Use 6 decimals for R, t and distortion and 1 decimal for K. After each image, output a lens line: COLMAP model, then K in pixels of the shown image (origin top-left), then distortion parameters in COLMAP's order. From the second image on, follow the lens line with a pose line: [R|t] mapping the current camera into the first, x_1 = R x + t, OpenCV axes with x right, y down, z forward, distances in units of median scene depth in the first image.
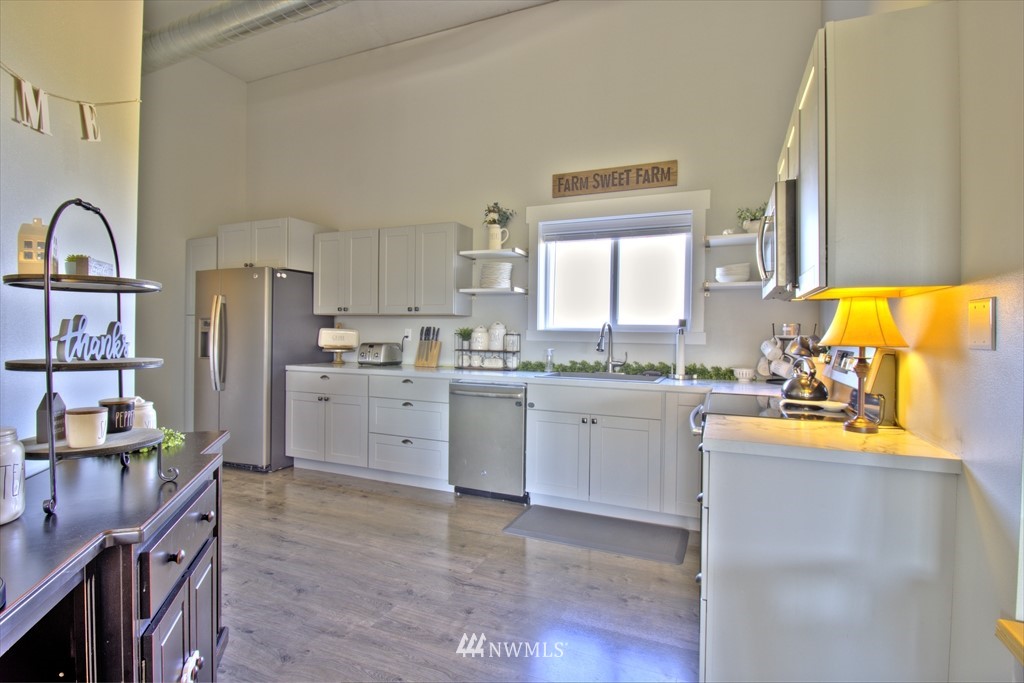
lens RADIAL K [[476.6, 0, 514.4], [0, 476.6, 342.6], [0, 0, 1]] dist [-0.006352, -0.008360]
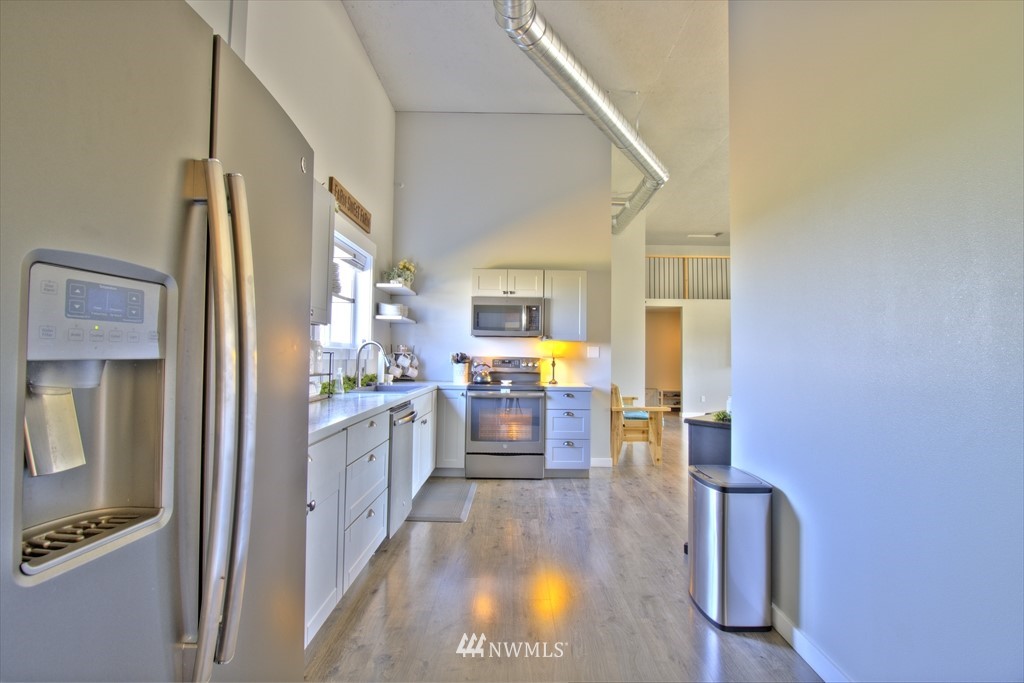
lens RADIAL K [[496.9, 0, 517.9], [0, 496.9, 337.1], [0, 0, 1]] dist [-0.003077, -0.006464]
pose [[-0.401582, 0.015912, 0.915685, -0.963592], [-0.000659, 0.999844, -0.017664, -0.030602], [-0.915823, -0.007697, -0.401509, 1.096067]]
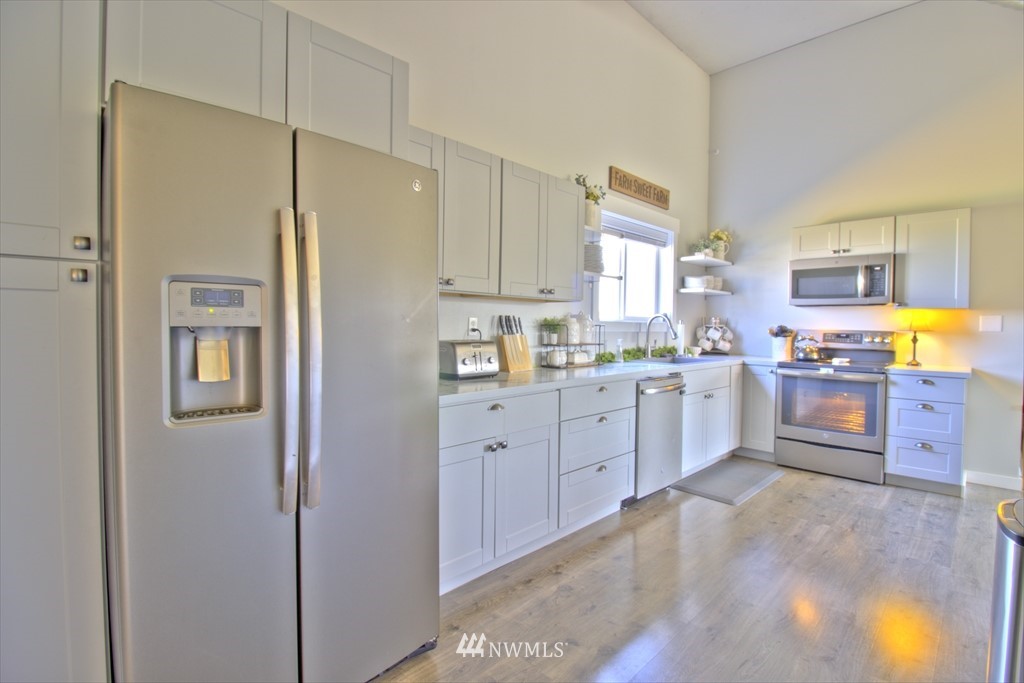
lens RADIAL K [[476.6, 0, 512.6], [0, 476.6, 337.6], [0, 0, 1]] dist [-0.006352, -0.008360]
pose [[0.378255, -0.033508, 0.925095, -0.974928], [0.012716, 0.999438, 0.031002, -0.025594], [-0.925614, 0.000037, 0.378469, 0.845805]]
